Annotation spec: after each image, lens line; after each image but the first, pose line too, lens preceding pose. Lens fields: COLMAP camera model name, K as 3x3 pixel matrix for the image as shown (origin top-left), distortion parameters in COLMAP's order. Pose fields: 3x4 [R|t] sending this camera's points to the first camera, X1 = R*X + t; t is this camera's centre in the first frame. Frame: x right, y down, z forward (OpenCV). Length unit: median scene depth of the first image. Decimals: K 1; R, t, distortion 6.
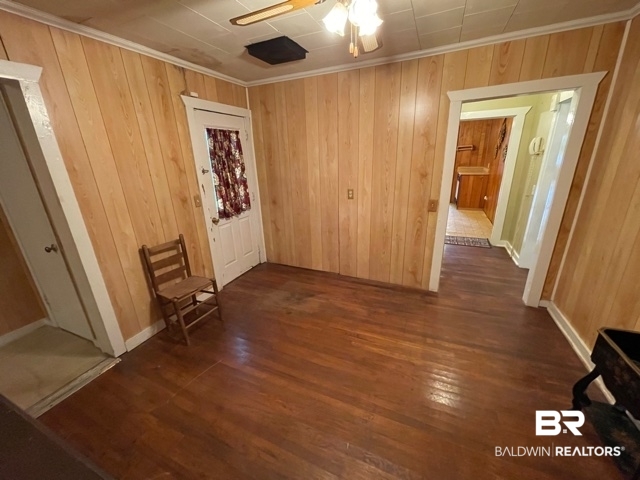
lens RADIAL K [[259.1, 0, 314.7], [0, 259.1, 239.1], [0, 0, 1]] dist [-0.002007, 0.000023]
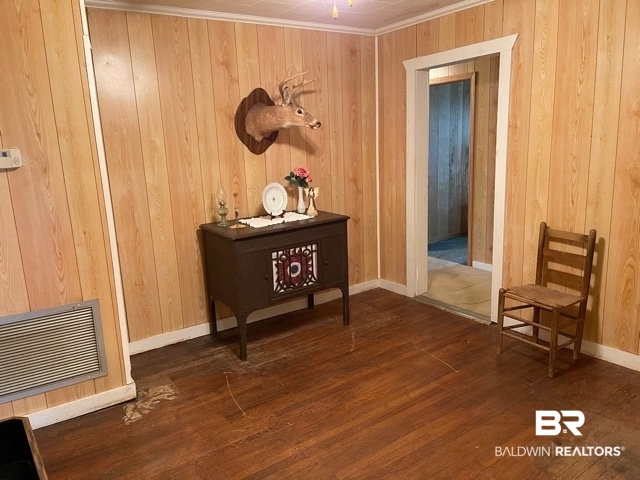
lens RADIAL K [[489.9, 0, 317.8], [0, 489.9, 241.3], [0, 0, 1]] dist [0.002020, -0.002375]
pose [[-0.509613, 0.234689, -0.827778, 1.036870], [-0.214871, 0.896882, 0.386565, -0.388543], [0.833142, 0.374864, -0.406635, 1.151025]]
